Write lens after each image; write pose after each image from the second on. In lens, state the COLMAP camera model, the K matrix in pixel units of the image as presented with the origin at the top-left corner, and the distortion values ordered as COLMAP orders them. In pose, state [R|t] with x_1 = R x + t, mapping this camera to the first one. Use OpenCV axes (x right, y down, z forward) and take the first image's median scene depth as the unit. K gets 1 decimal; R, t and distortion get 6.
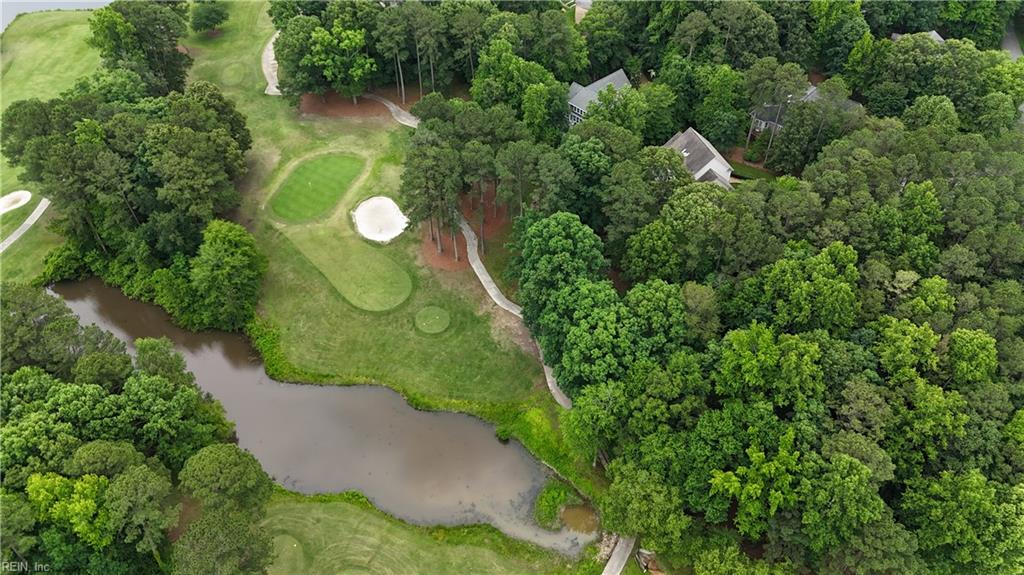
lens RADIAL K [[752.6, 0, 512.0], [0, 752.6, 287.5], [0, 0, 1]] dist [0.063498, -0.066373]
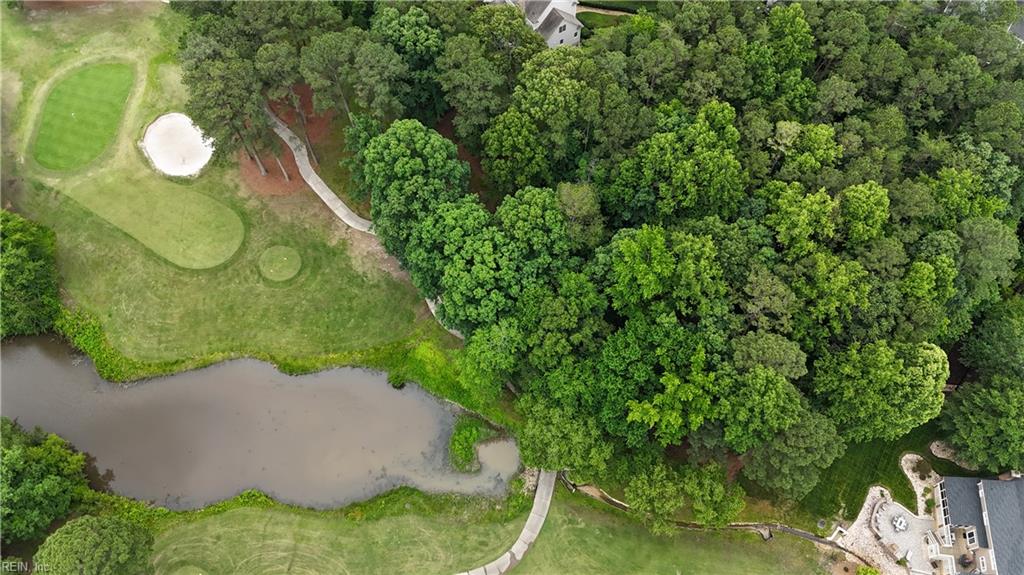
lens RADIAL K [[752.6, 0, 512.0], [0, 752.6, 287.5], [0, 0, 1]] dist [0.063498, -0.066373]
pose [[0.959312, -0.247410, 0.136049, 0.028309], [0.197823, 0.932762, 0.301367, -0.167162], [-0.201462, -0.262191, 0.943753, 0.150641]]
